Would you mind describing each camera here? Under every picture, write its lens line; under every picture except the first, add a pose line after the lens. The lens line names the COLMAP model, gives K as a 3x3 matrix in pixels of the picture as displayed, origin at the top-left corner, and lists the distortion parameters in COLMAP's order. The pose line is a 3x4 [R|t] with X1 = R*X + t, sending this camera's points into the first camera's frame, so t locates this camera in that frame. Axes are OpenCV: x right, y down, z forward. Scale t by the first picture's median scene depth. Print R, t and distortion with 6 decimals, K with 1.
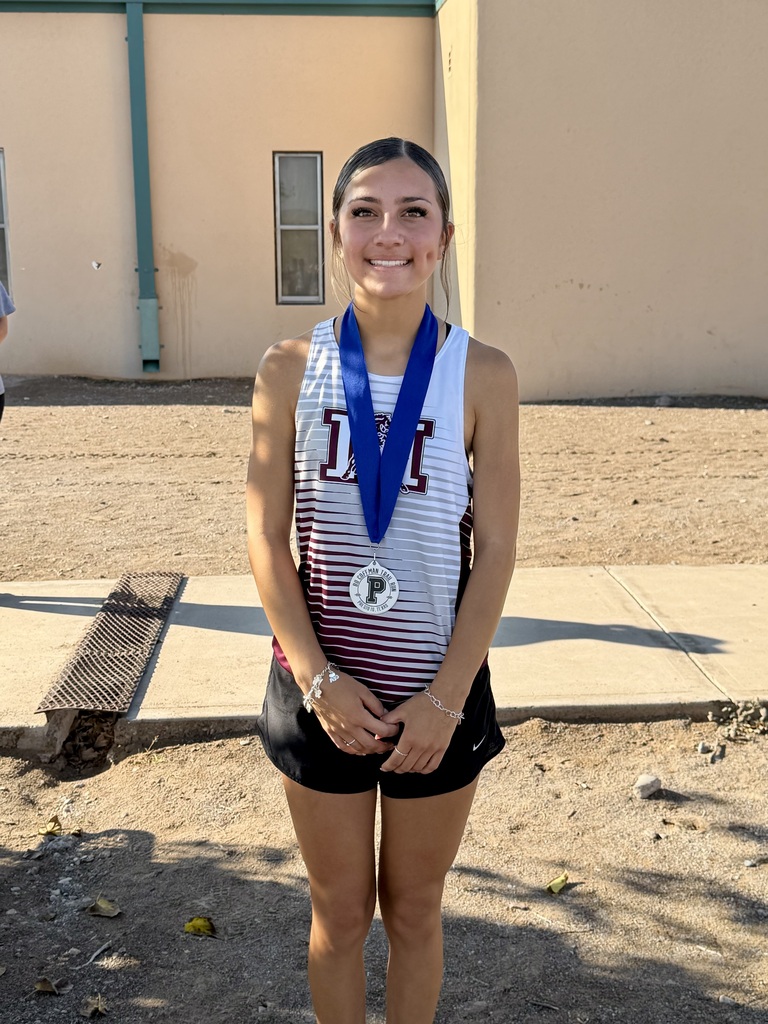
lens RADIAL K [[1313.9, 0, 384.0], [0, 1313.9, 512.0], [0, 0, 1]] dist [0.171587, -0.330396]
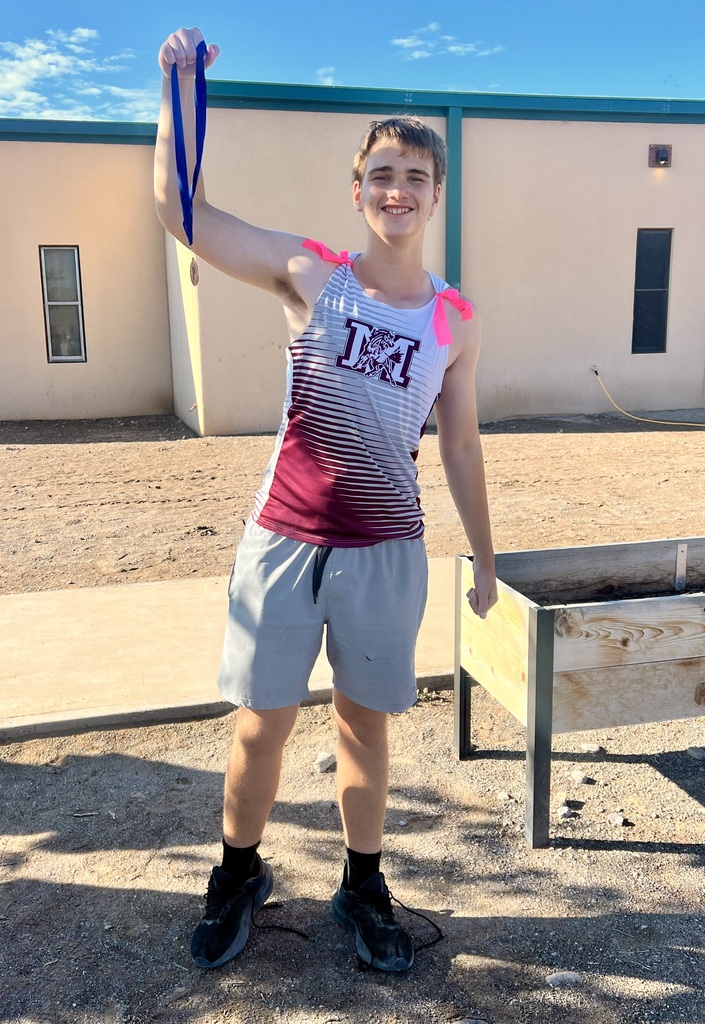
lens RADIAL K [[958.0, 0, 321.5], [0, 958.0, 516.8], [0, 0, 1]] dist [0.101184, -0.188676]
pose [[0.983651, -0.048733, 0.173366, 0.044275], [0.046973, 0.998795, 0.014245, -0.034444], [-0.173851, -0.005869, 0.984754, 0.097196]]
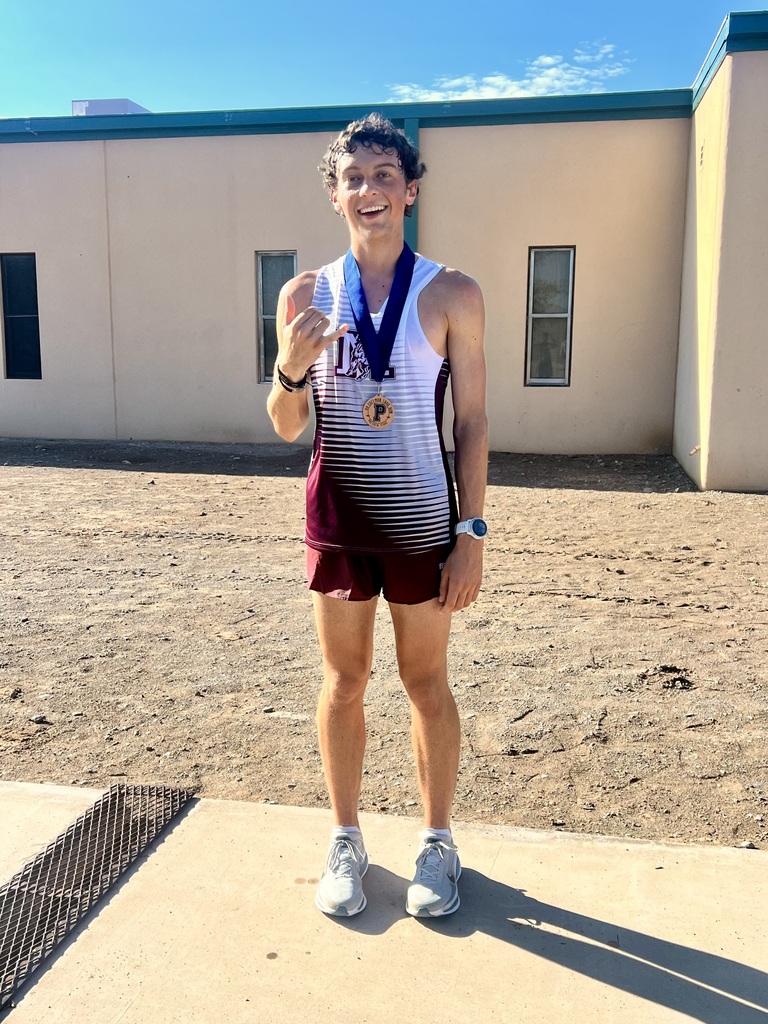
lens RADIAL K [[1012.4, 0, 384.0], [0, 1012.4, 512.0], [0, 0, 1]] dist [0.092841, -0.129974]
pose [[0.965460, 0.050363, -0.255639, 0.112280], [-0.056410, 0.998273, -0.016374, -0.143535], [0.254373, 0.030229, 0.966634, 0.713487]]
